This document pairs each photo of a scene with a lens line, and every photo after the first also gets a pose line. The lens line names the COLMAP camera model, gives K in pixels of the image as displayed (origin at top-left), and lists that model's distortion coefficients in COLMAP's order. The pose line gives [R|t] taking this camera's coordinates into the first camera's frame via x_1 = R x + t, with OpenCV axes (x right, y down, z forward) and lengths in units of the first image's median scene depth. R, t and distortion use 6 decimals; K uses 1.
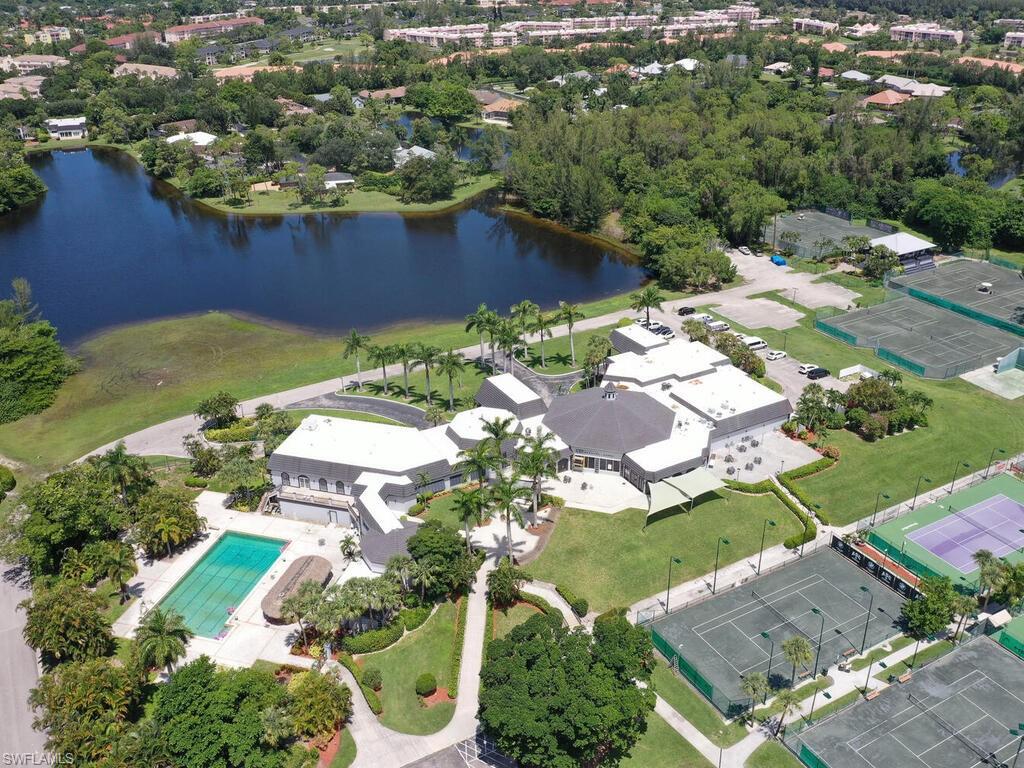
lens RADIAL K [[908.9, 0, 512.0], [0, 908.9, 384.0], [0, 0, 1]] dist [0.007754, 0.002254]
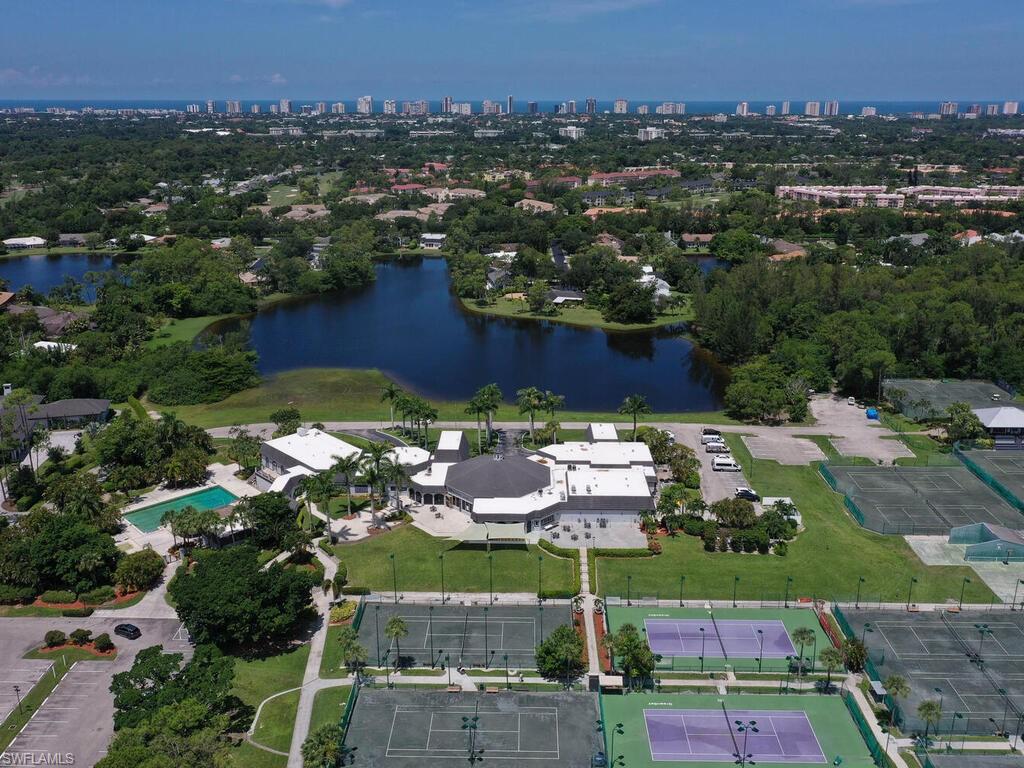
lens RADIAL K [[908.9, 0, 512.0], [0, 908.9, 384.0], [0, 0, 1]] dist [0.007754, 0.002254]
pose [[0.858907, 0.159862, -0.486541, 0.506940], [-0.233730, 0.967683, -0.094661, 0.021231], [0.455685, 0.195025, 0.868514, -0.054016]]
